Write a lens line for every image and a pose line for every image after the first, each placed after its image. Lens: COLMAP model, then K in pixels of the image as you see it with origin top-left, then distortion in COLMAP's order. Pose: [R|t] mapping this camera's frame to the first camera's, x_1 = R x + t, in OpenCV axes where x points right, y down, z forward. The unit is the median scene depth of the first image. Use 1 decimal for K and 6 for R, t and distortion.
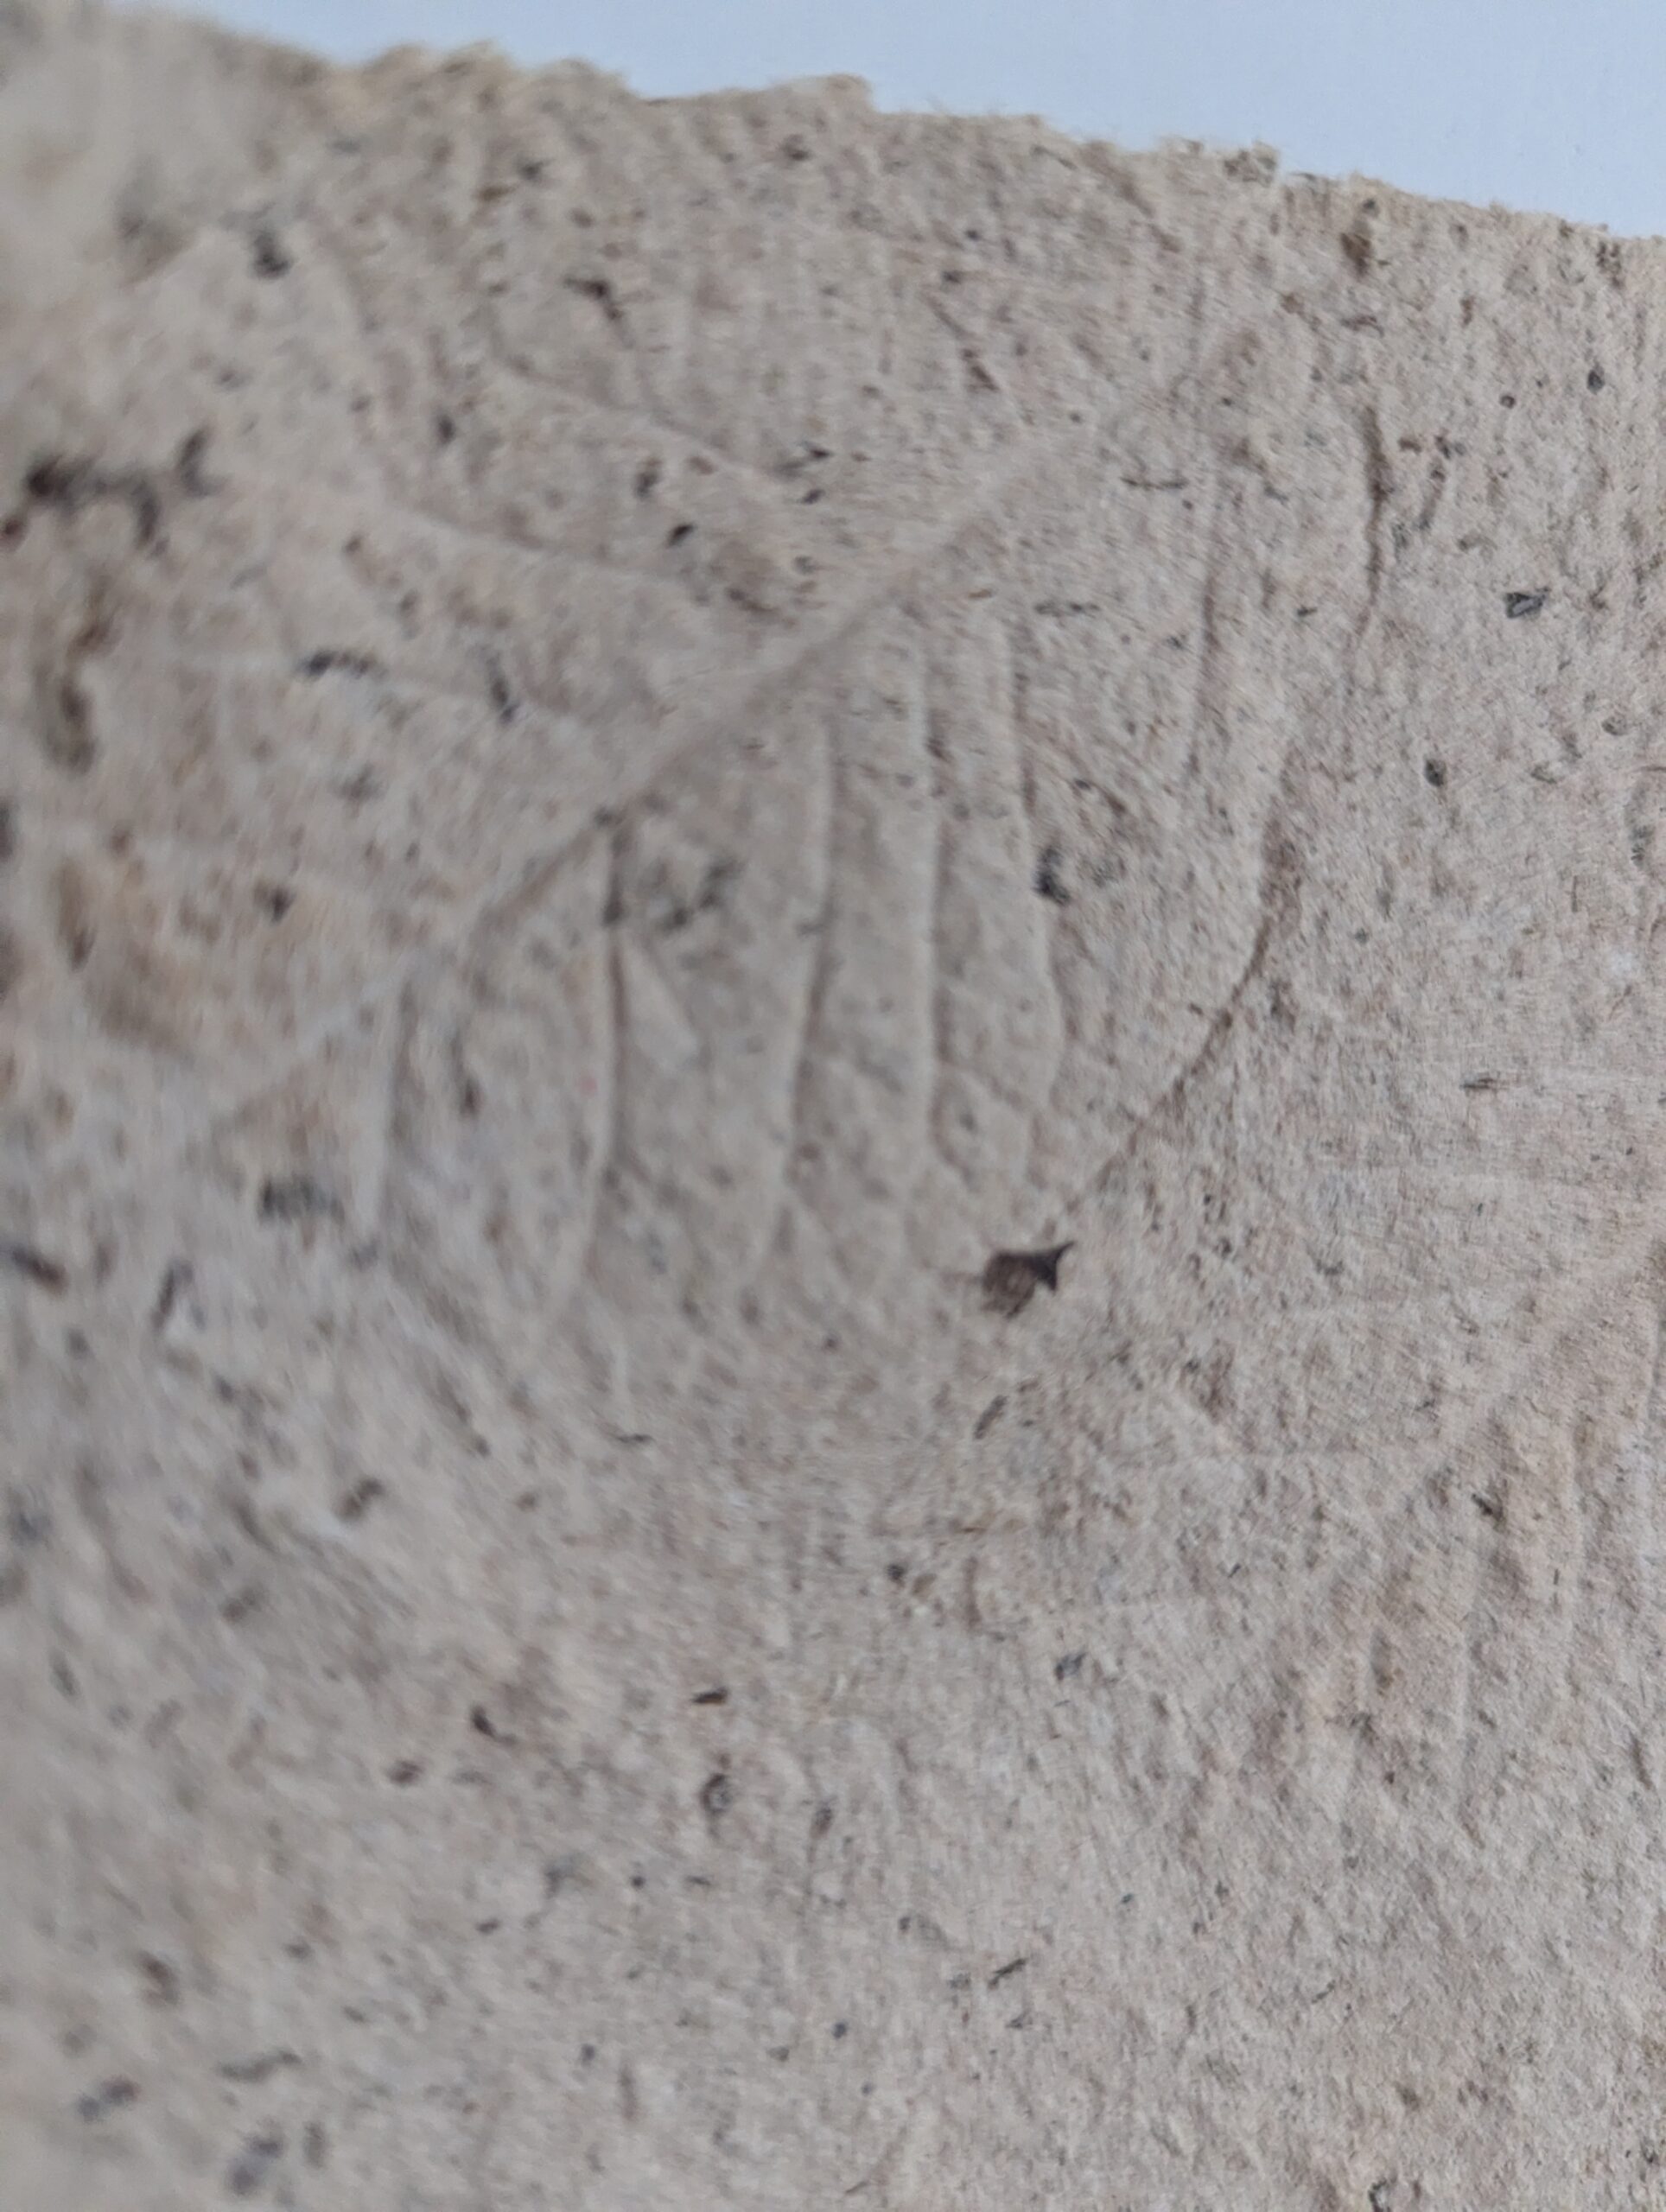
lens RADIAL K [[1731.8, 0, 837.6], [0, 1731.8, 1102.9], [0, 0, 1]] dist [-0.075469, 0.017489]
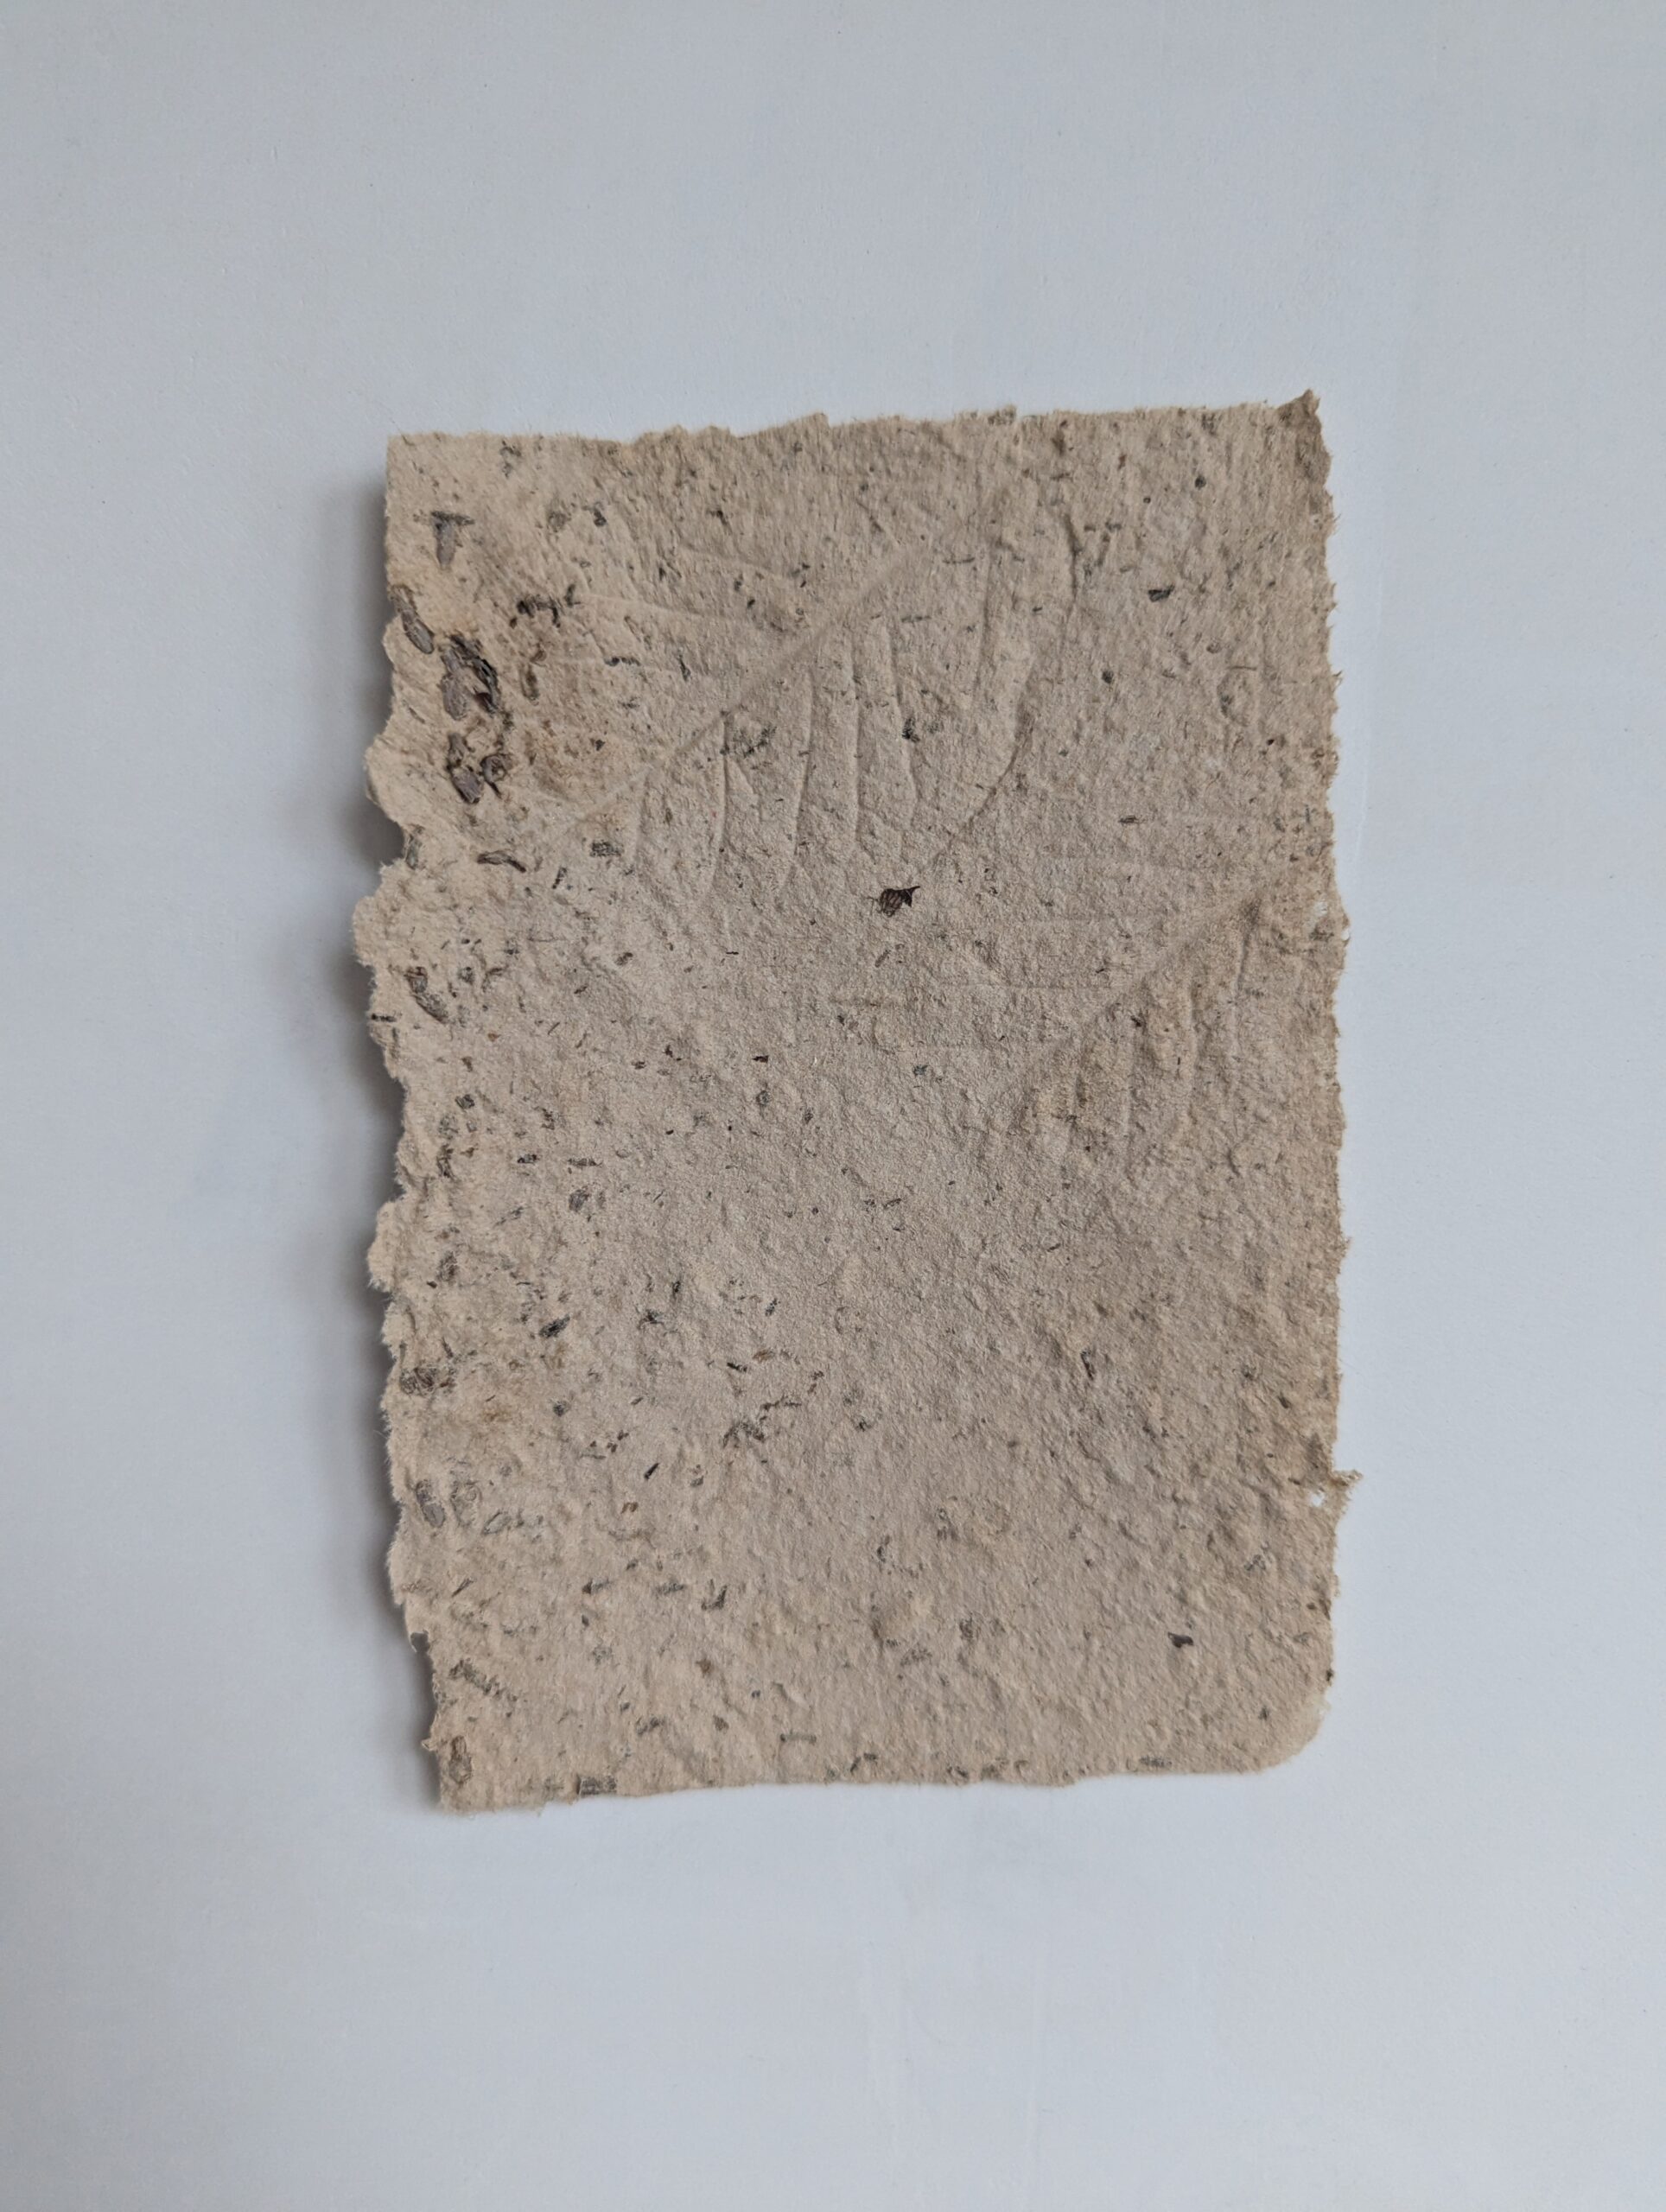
lens RADIAL K [[1550.4, 0, 838.6], [0, 1550.4, 1117.5], [0, 0, 1]] dist [-0.032051, 0.002456]
pose [[0.926455, 0.028241, -0.375344, 0.875920], [-0.027214, 0.999597, 0.008038, 0.402188], [0.375420, 0.002768, 0.926851, -1.059164]]
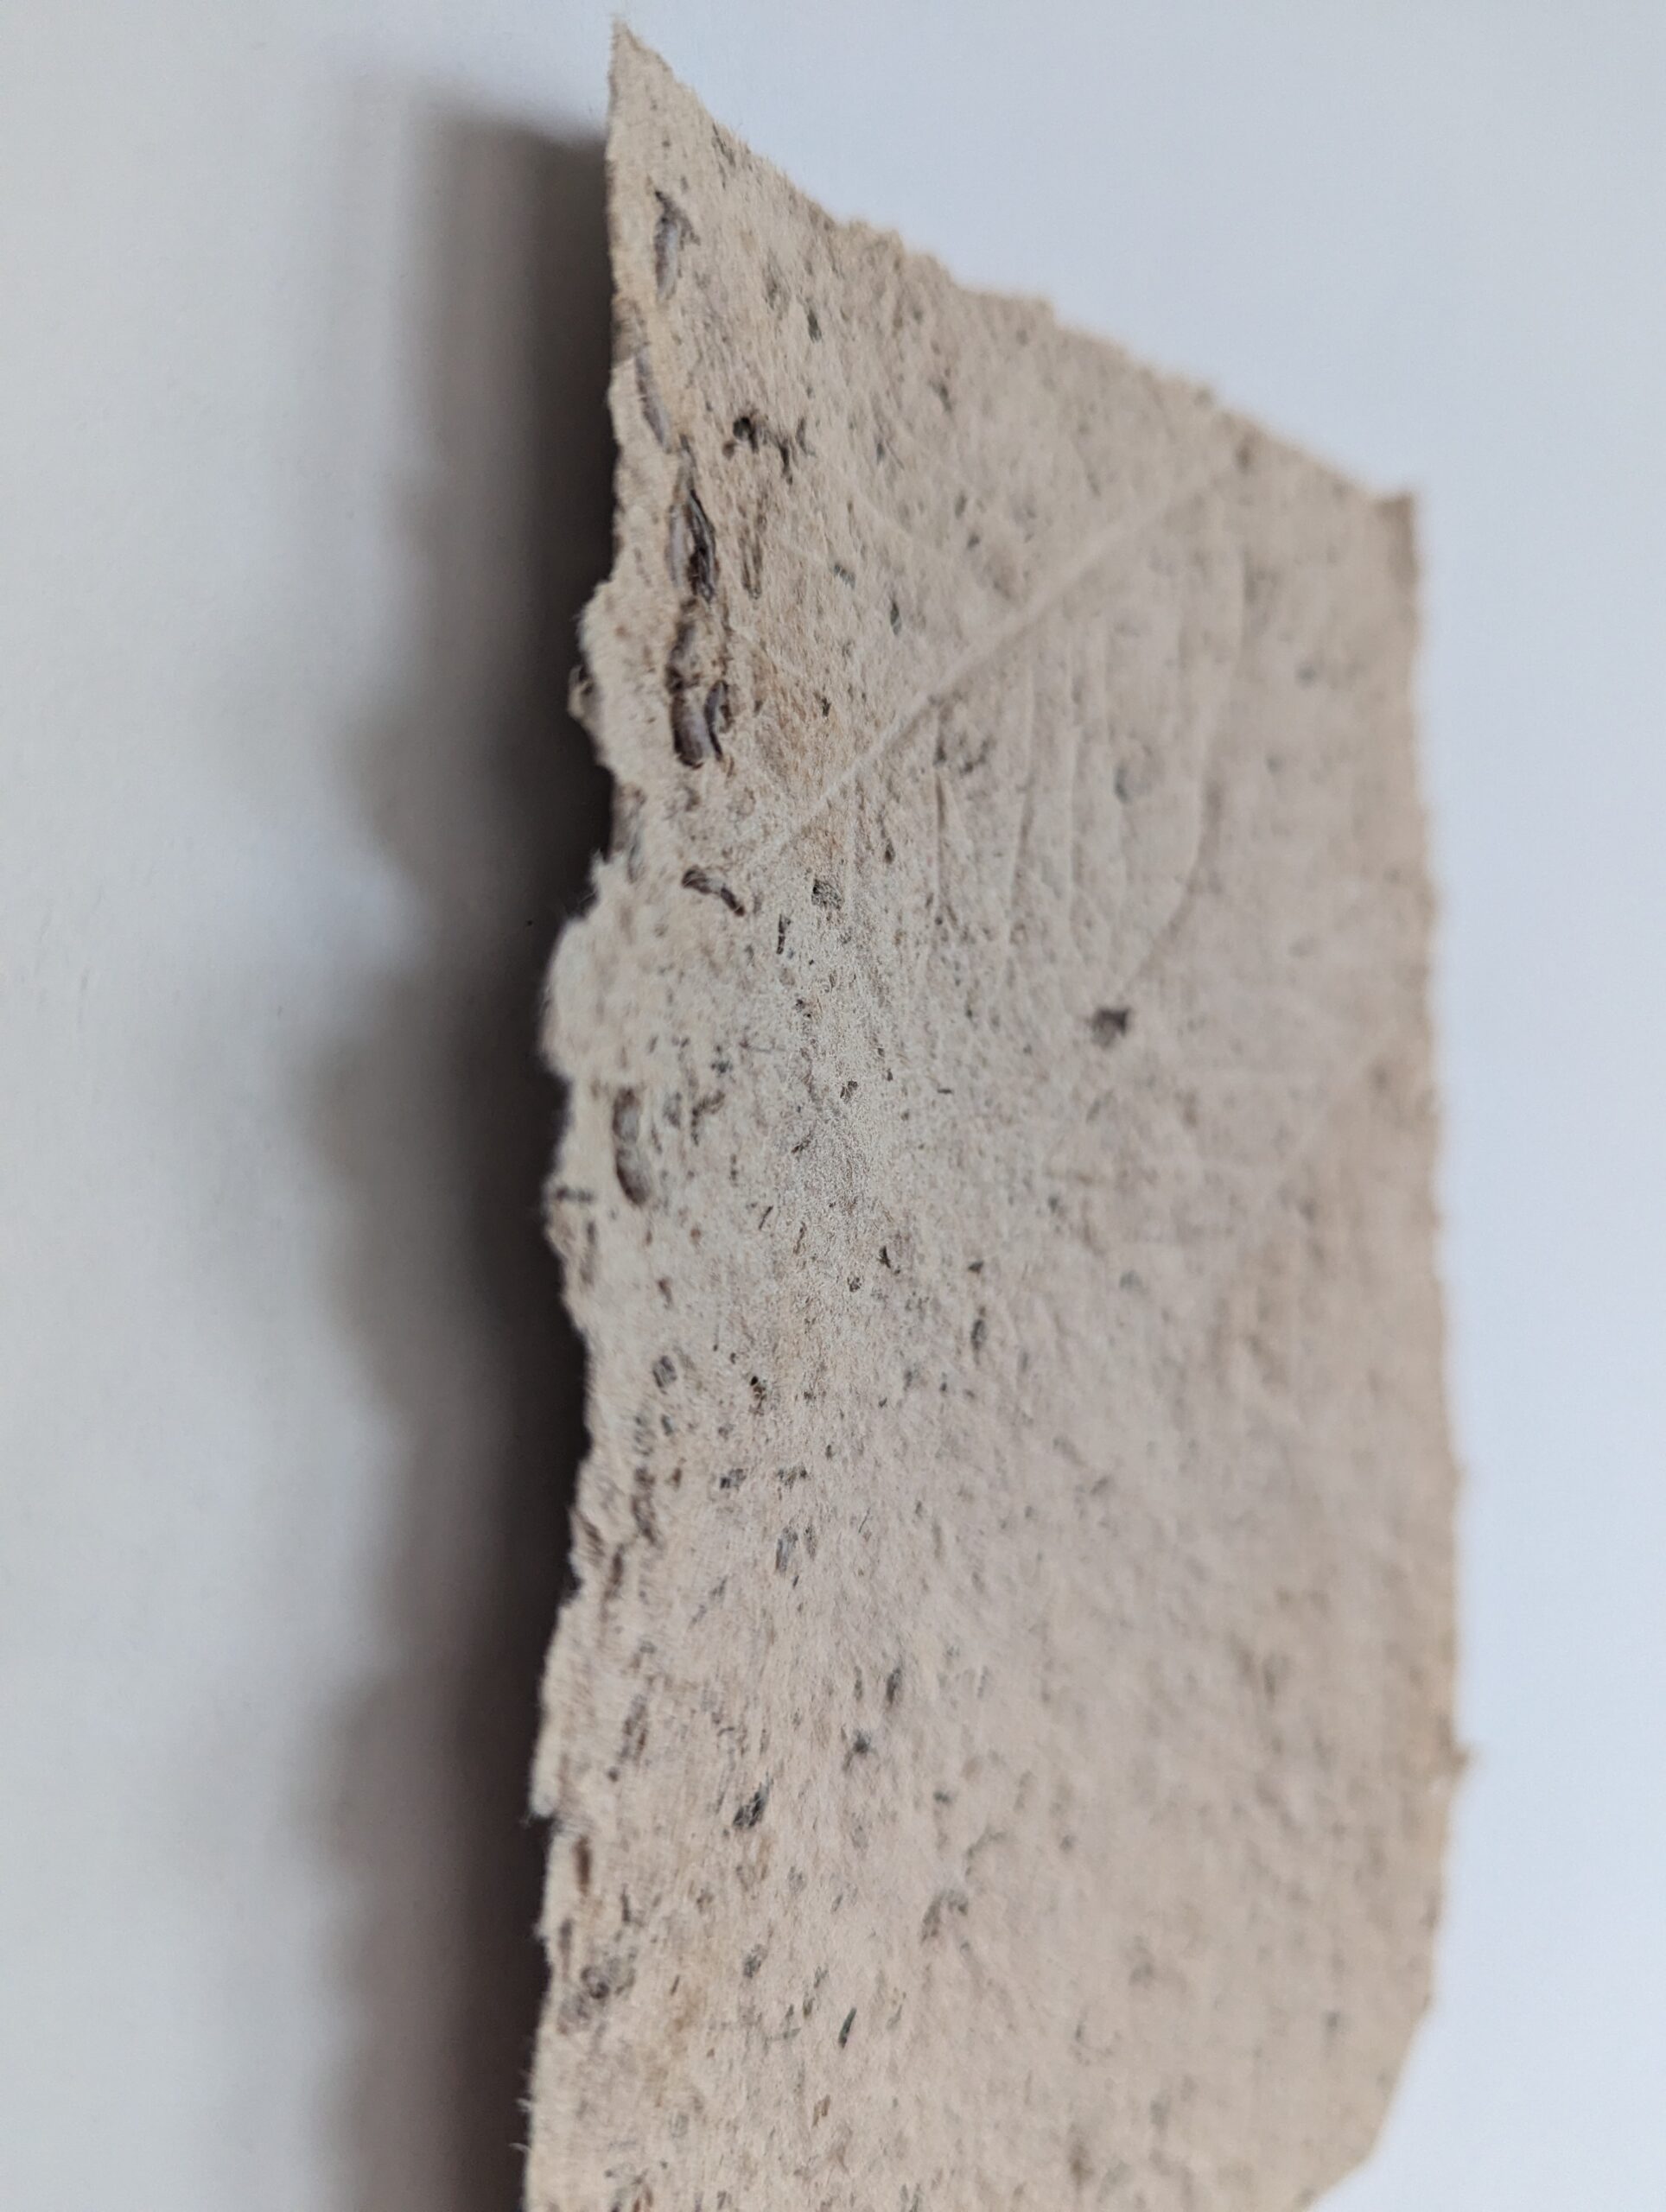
lens RADIAL K [[1731.8, 0, 819.8], [0, 1731.8, 1109.9], [0, 0, 1]] dist [-0.075469, 0.017489]
pose [[0.914440, 0.035698, 0.403145, -0.811239], [0.010016, 0.993801, -0.110719, 0.366525], [-0.404598, 0.105284, 0.908414, -0.355986]]
